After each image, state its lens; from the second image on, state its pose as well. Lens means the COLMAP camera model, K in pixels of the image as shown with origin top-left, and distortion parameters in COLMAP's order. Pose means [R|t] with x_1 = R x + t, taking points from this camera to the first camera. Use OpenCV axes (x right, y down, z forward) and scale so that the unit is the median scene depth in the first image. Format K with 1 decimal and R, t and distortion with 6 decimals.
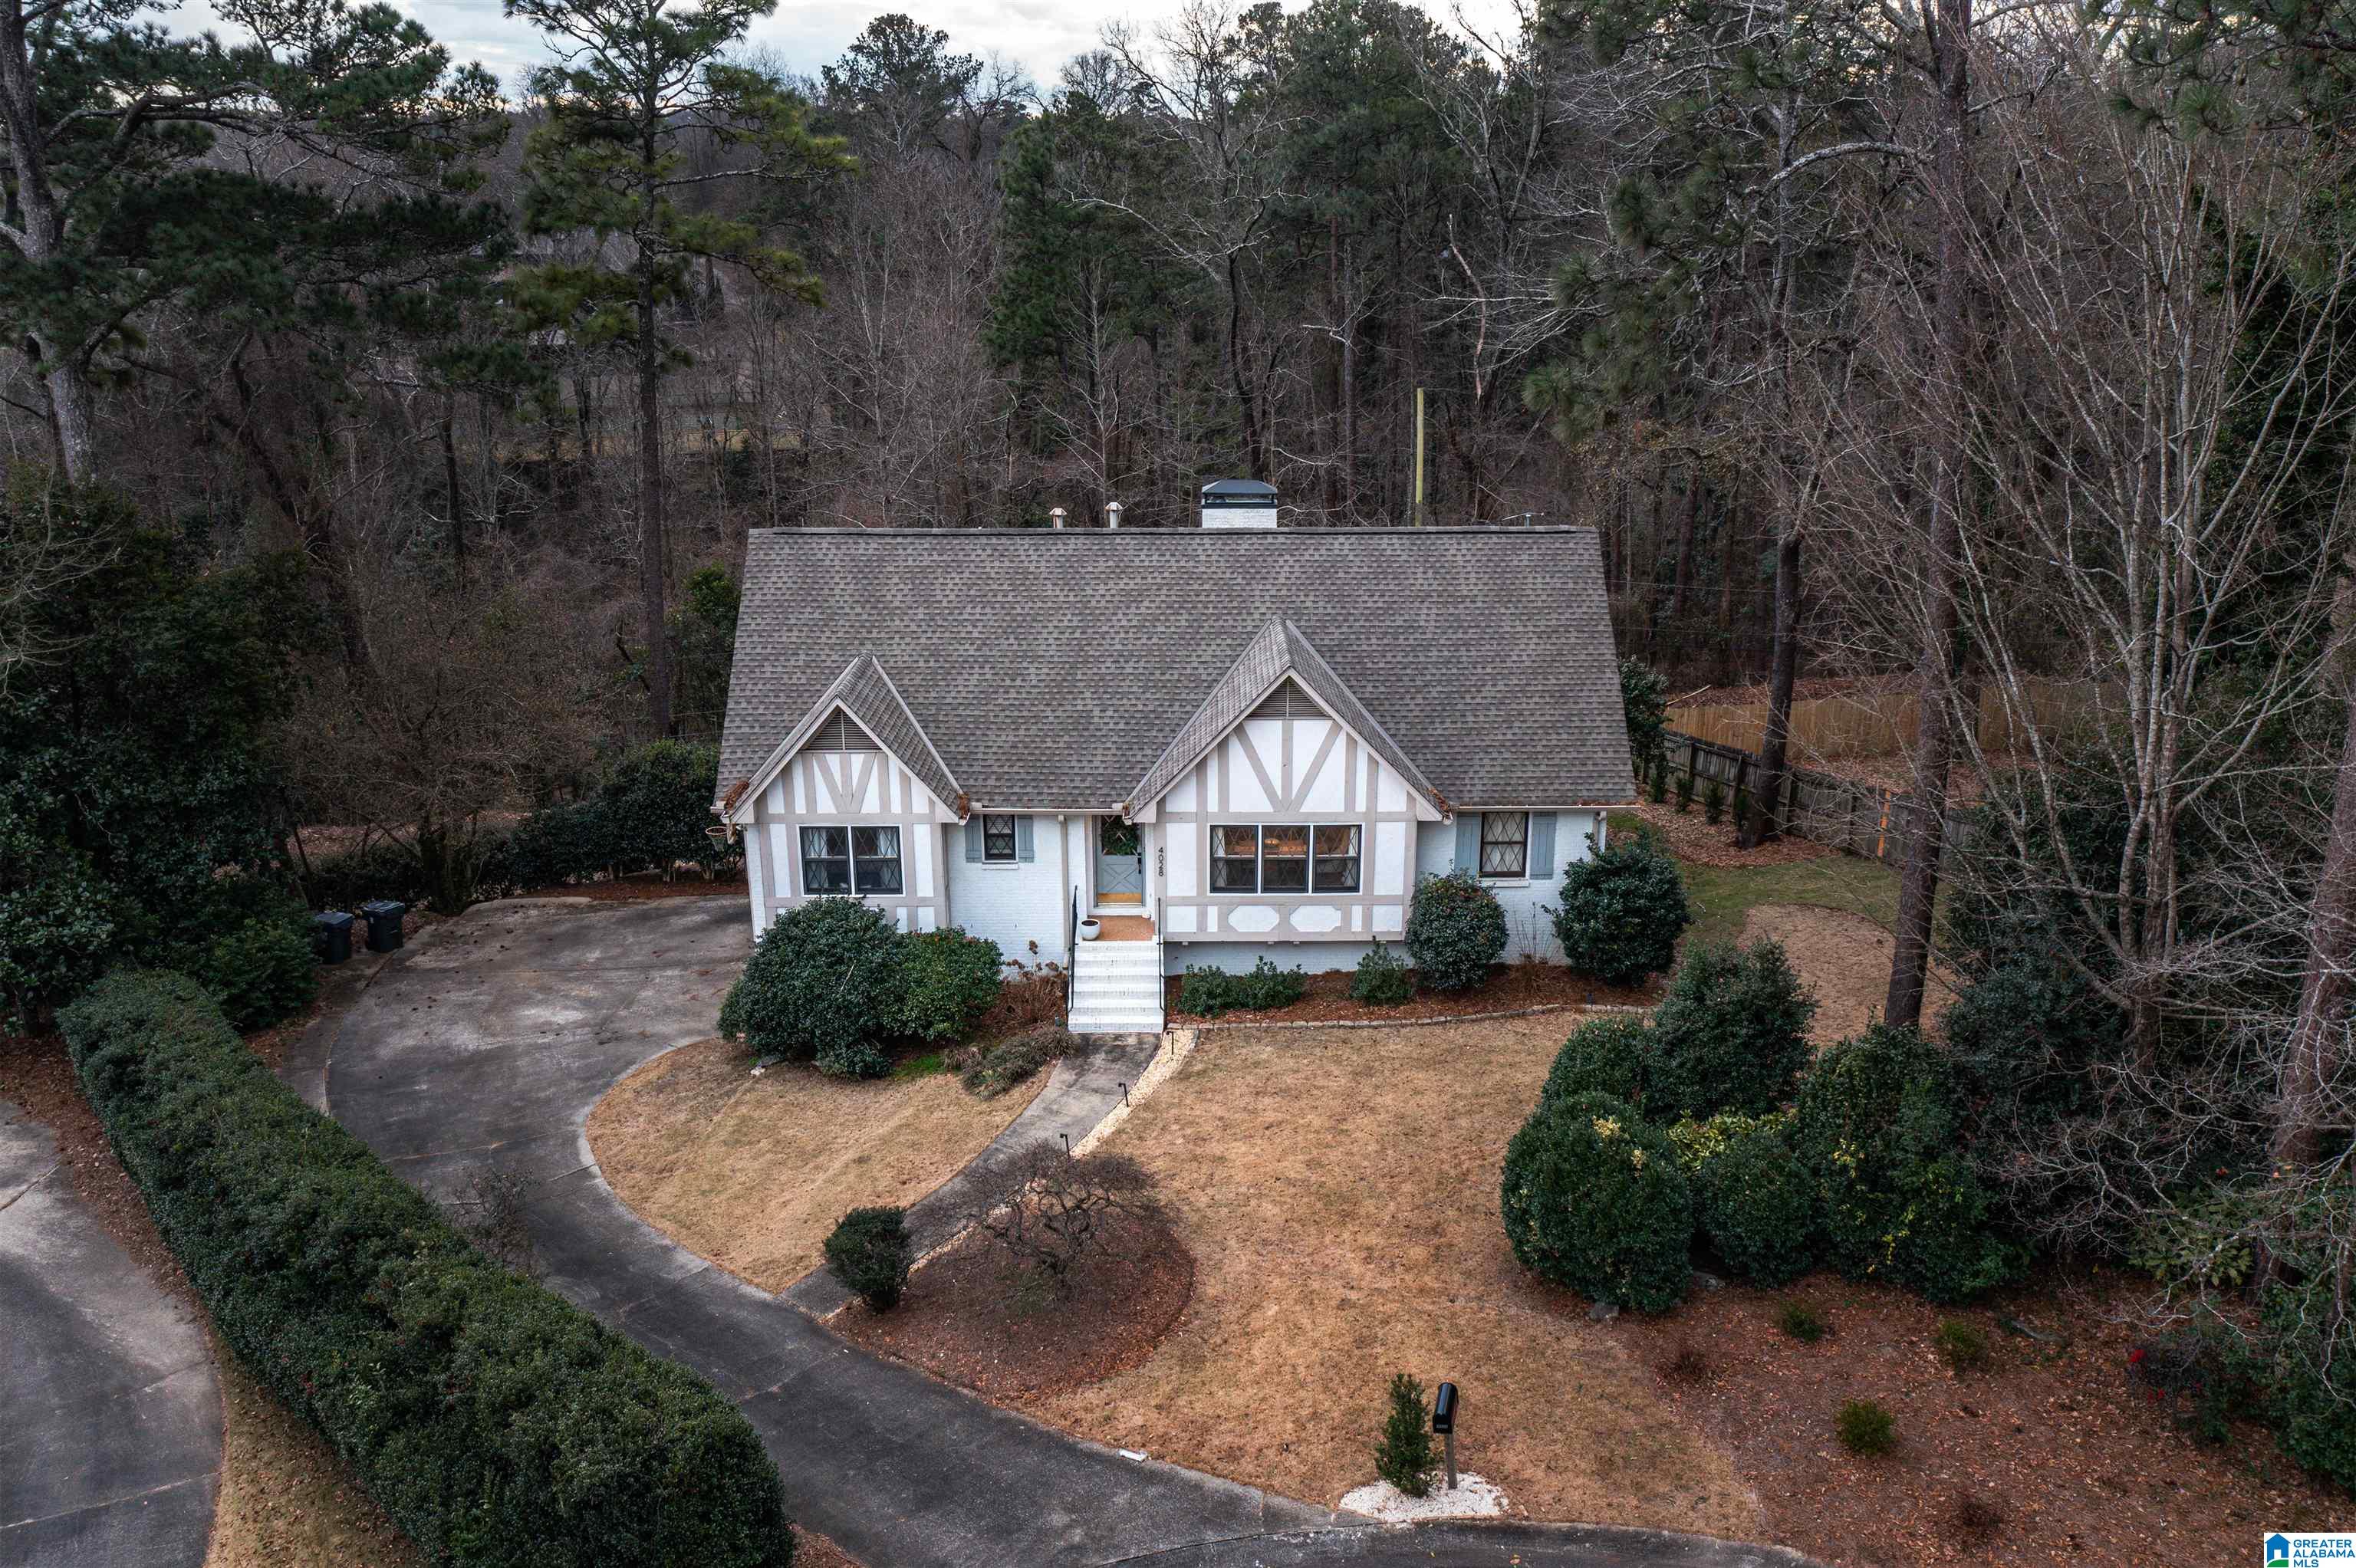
lens RADIAL K [[1850.6, 0, 1178.0], [0, 1850.6, 784.0], [0, 0, 1]] dist [-0.029615, -0.003863]
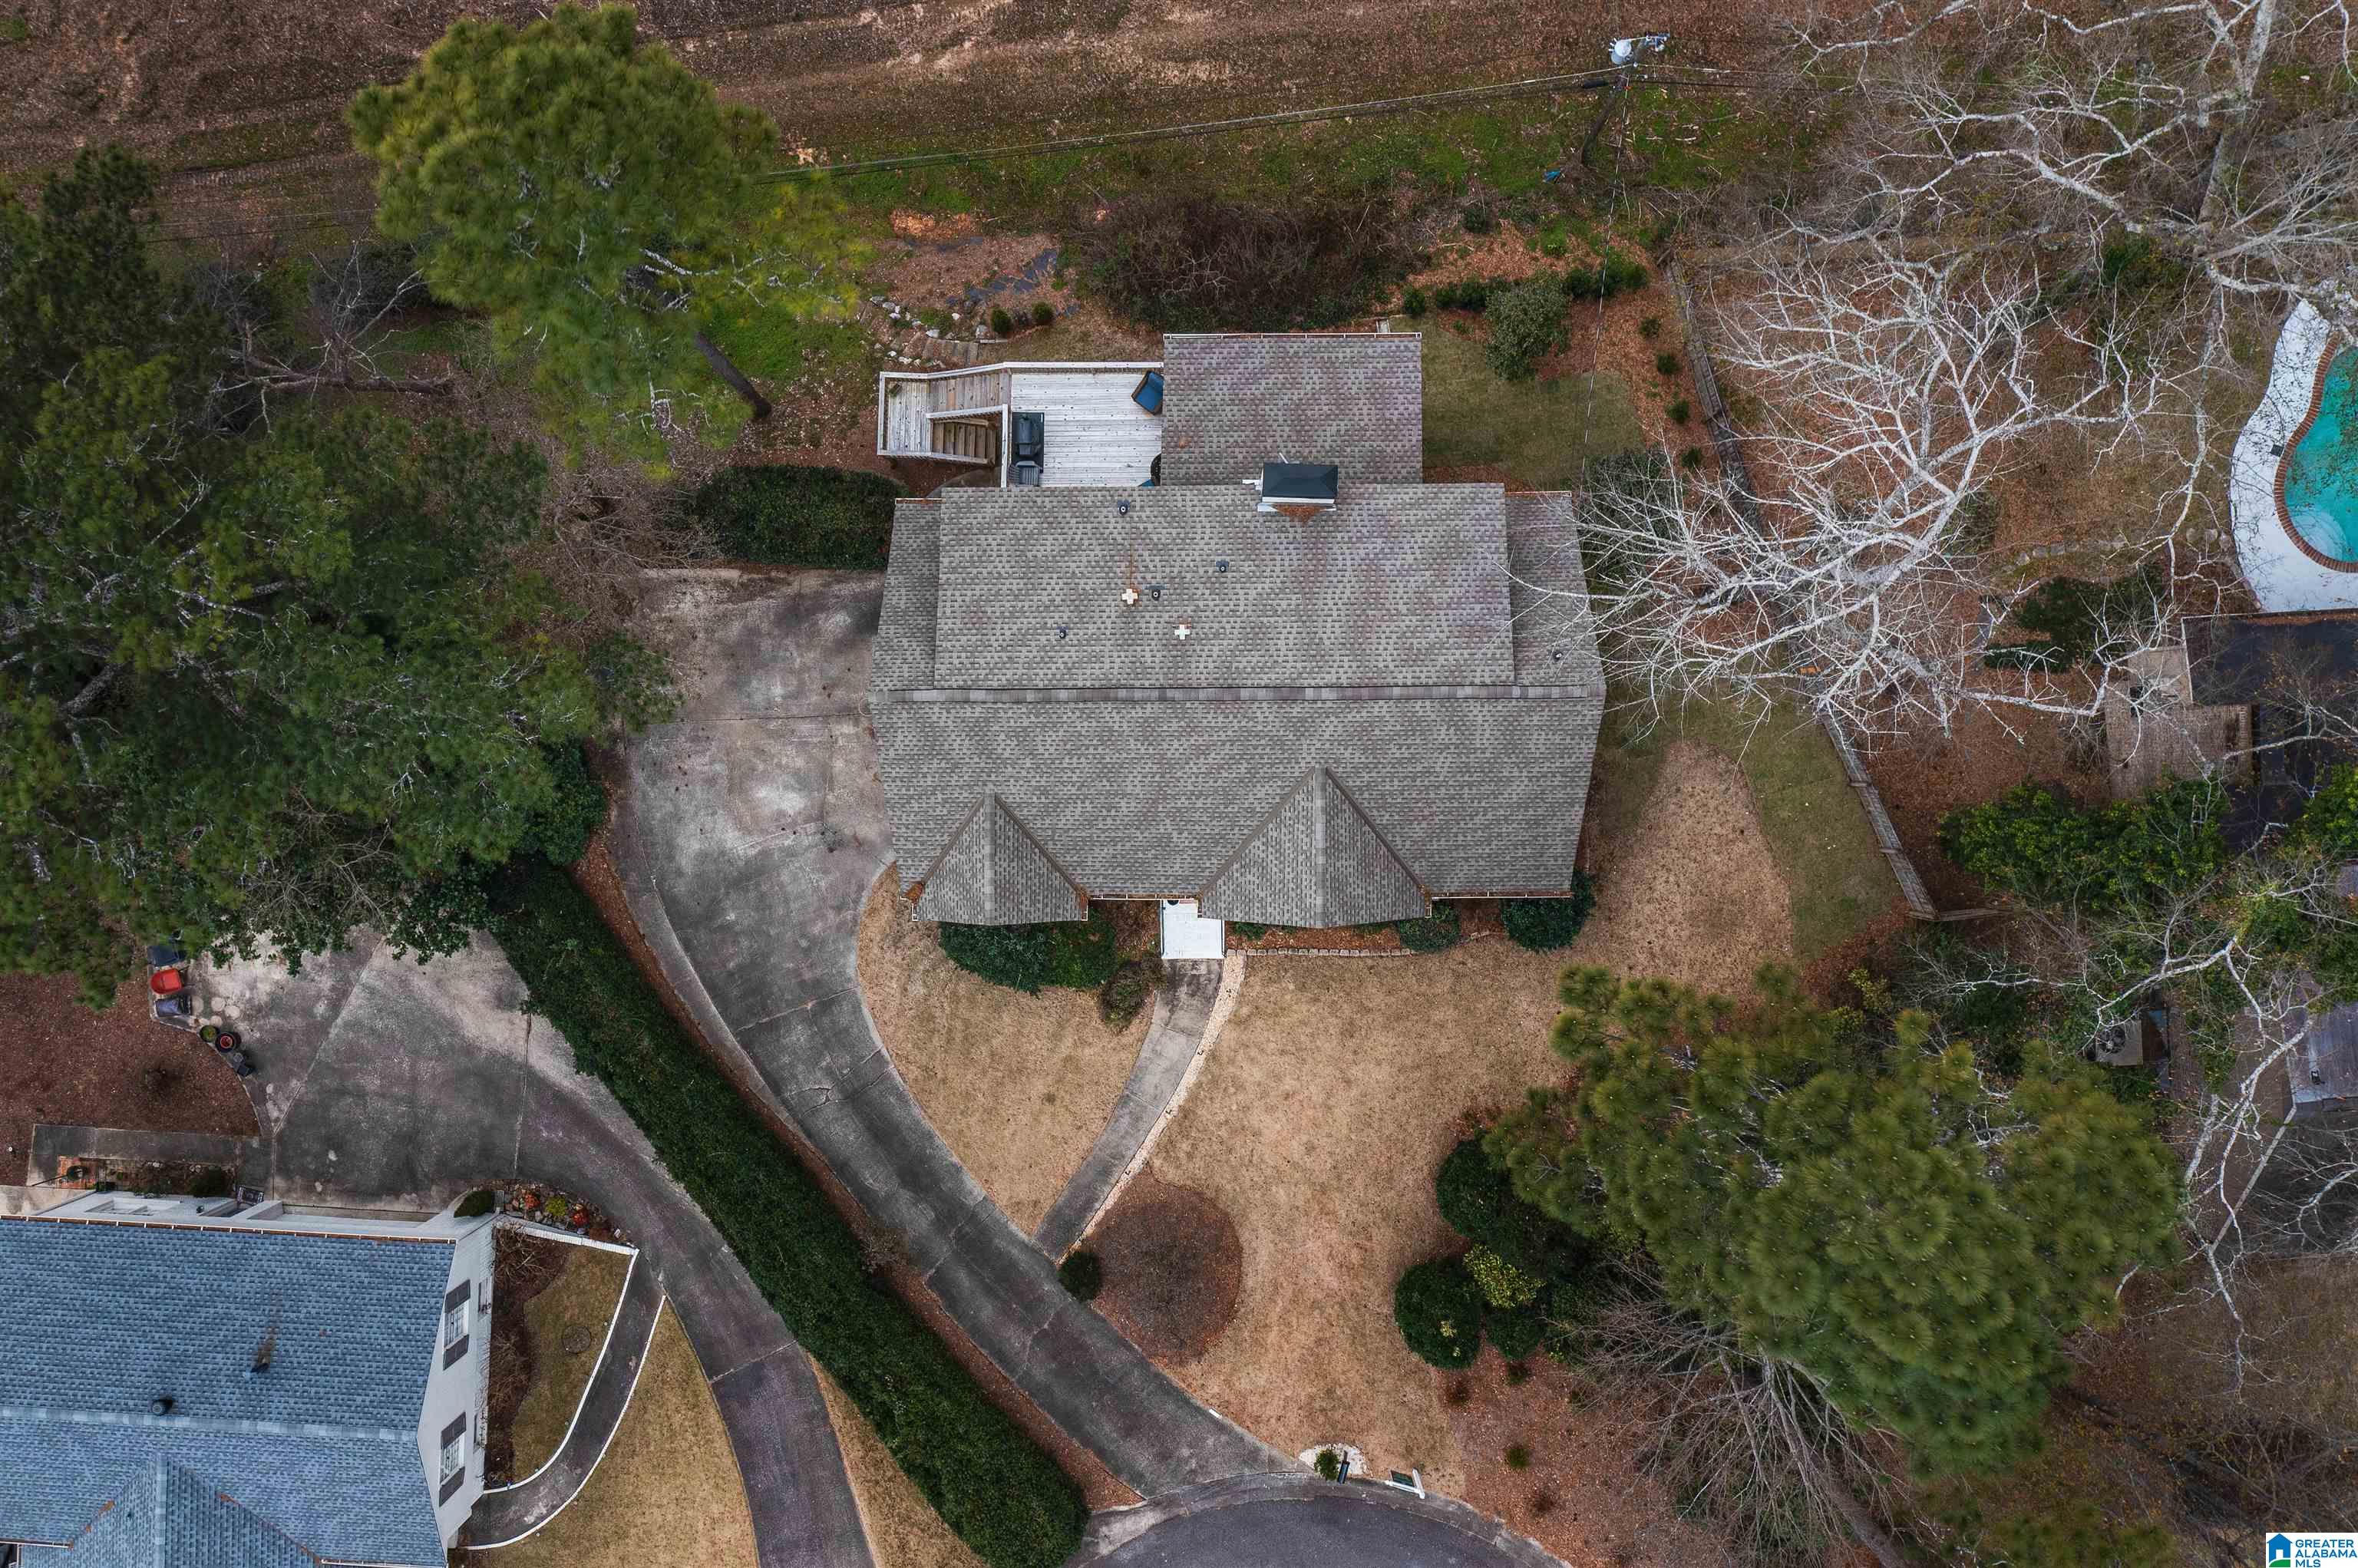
lens RADIAL K [[1852.2, 0, 1179.0], [0, 1852.2, 784.0], [0, 0, 1]] dist [-0.029615, -0.003863]
pose [[0.999952, -0.000316, -0.009759, -0.029372], [0.009379, 0.308768, 0.951091, -1.338174], [0.002712, -0.951137, 0.308756, 0.651417]]
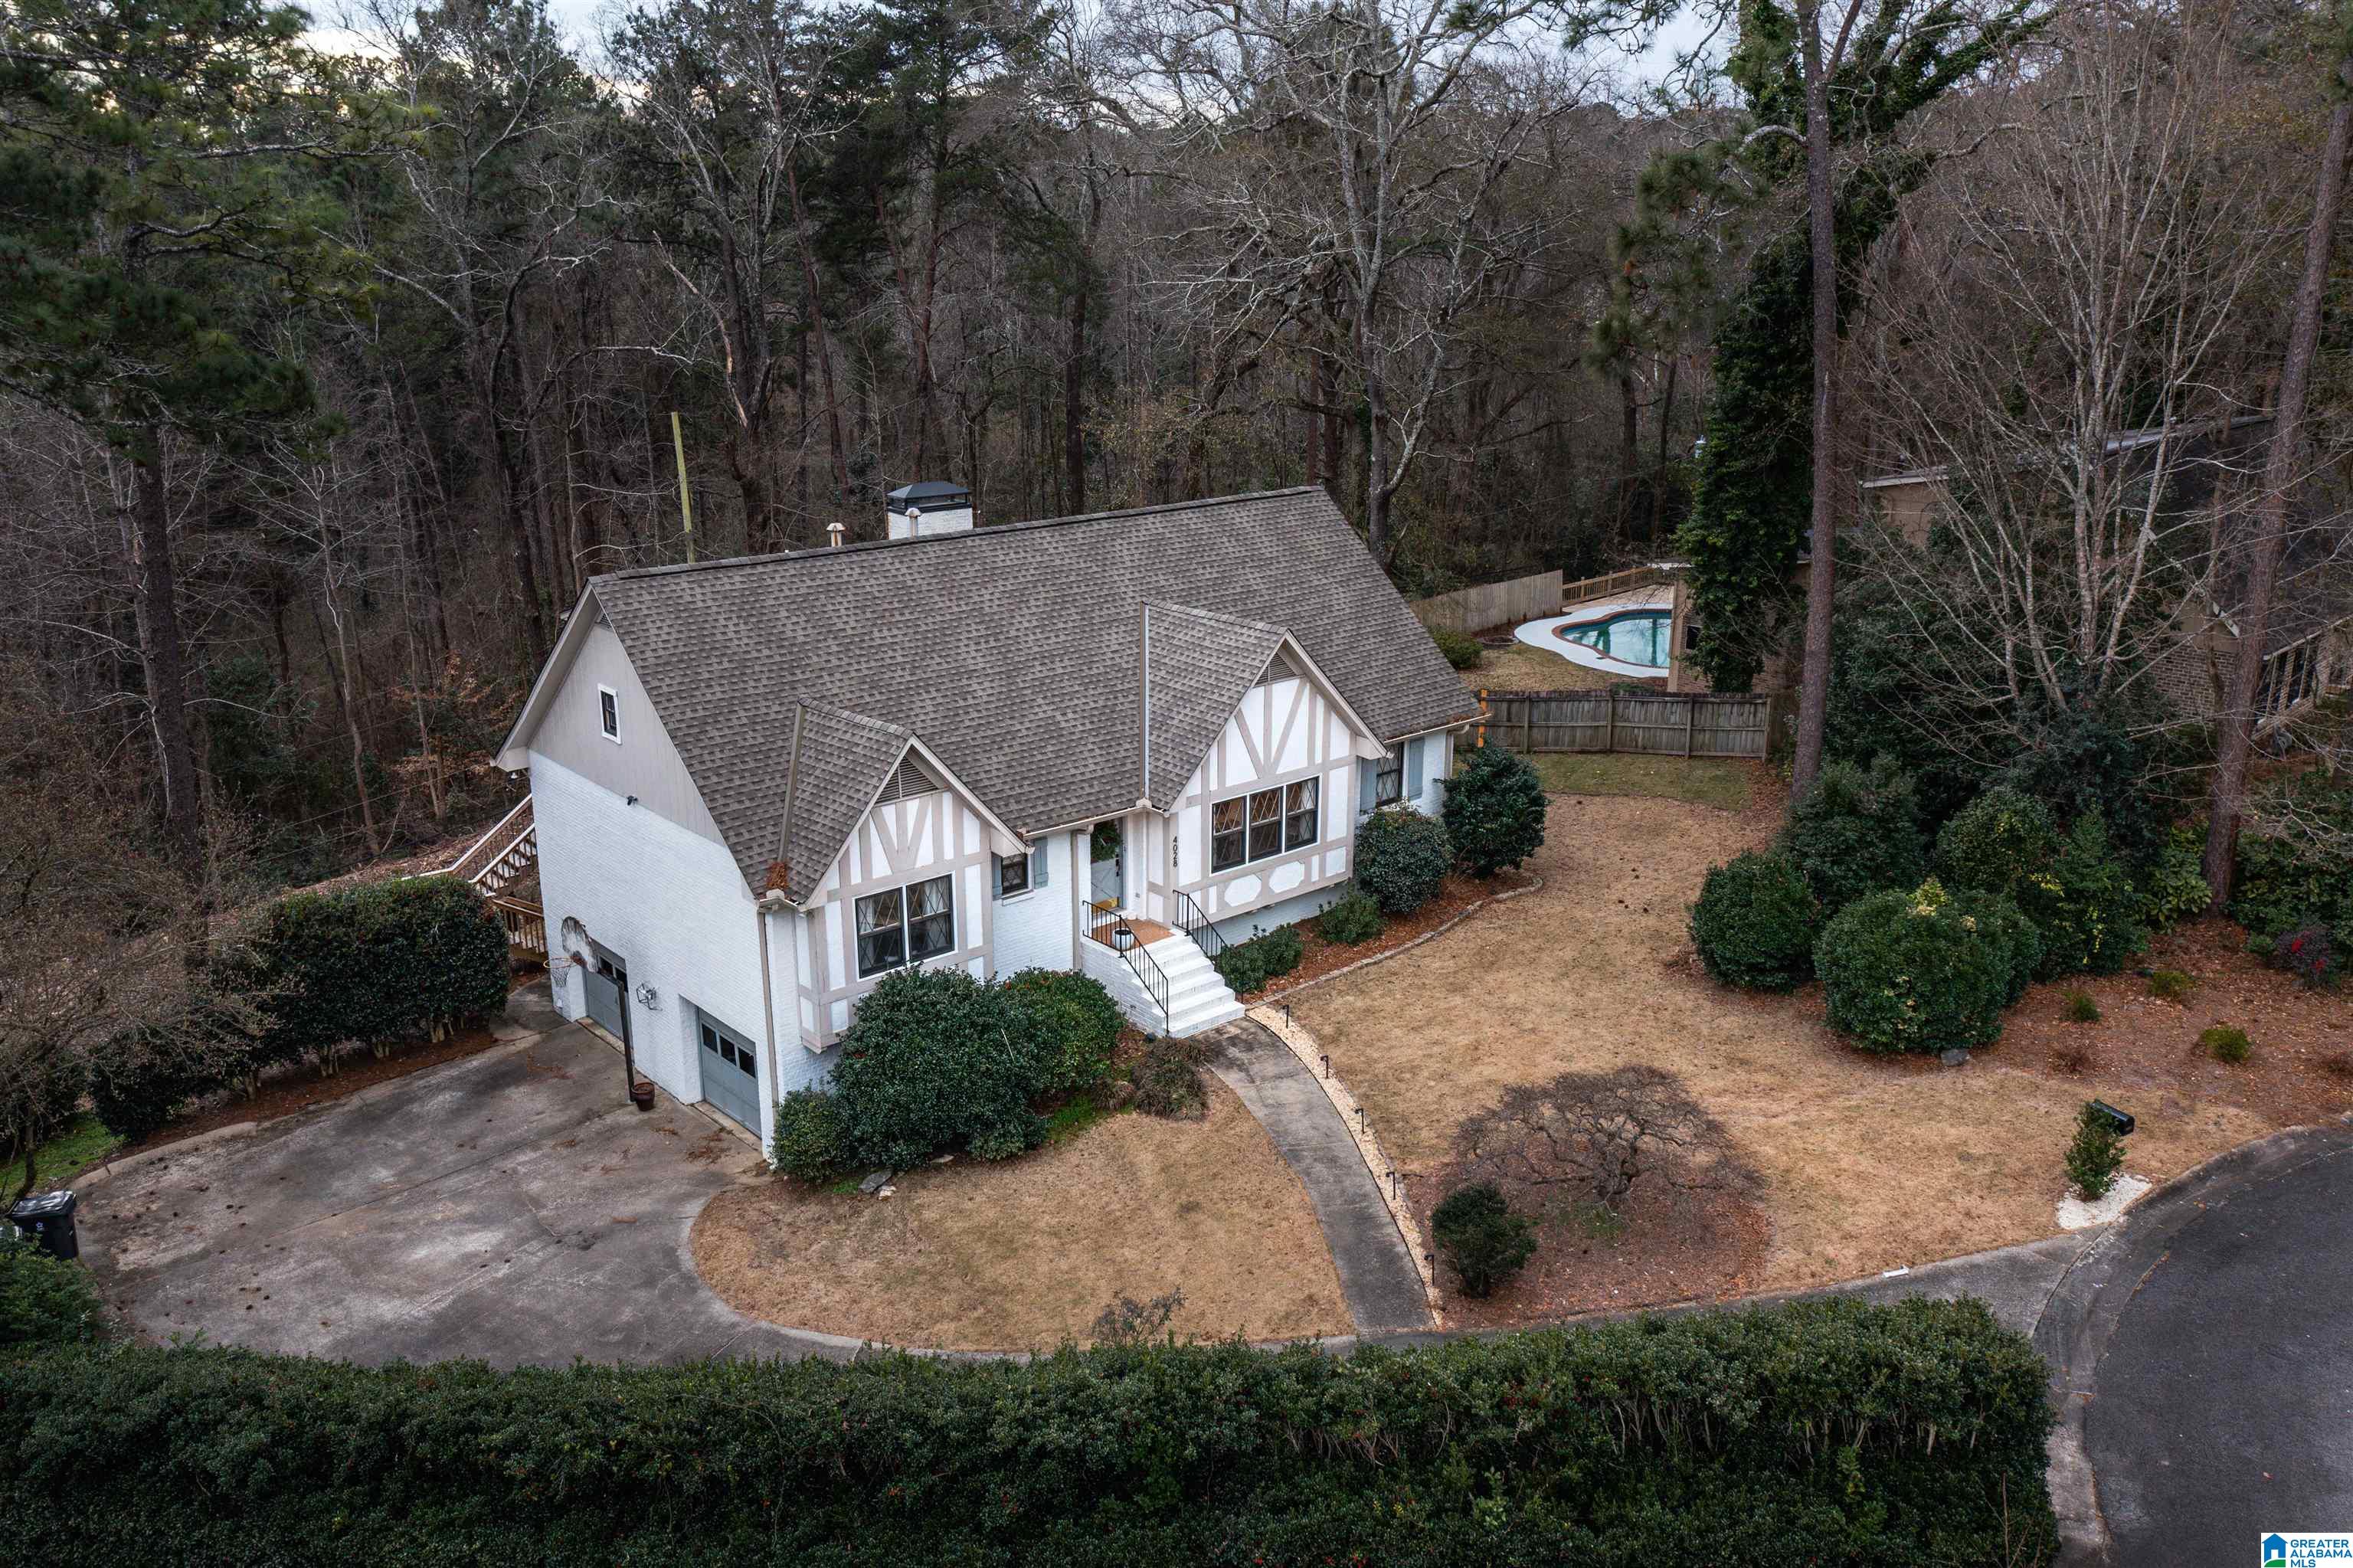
lens RADIAL K [[1848.5, 0, 1176.5], [0, 1848.5, 784.0], [0, 0, 1]] dist [-0.029615, -0.003863]
pose [[0.753228, -0.186012, 0.630910, -0.621044], [0.202657, 0.978148, 0.046441, -0.038344], [-0.625762, 0.092877, 0.774465, 0.244801]]
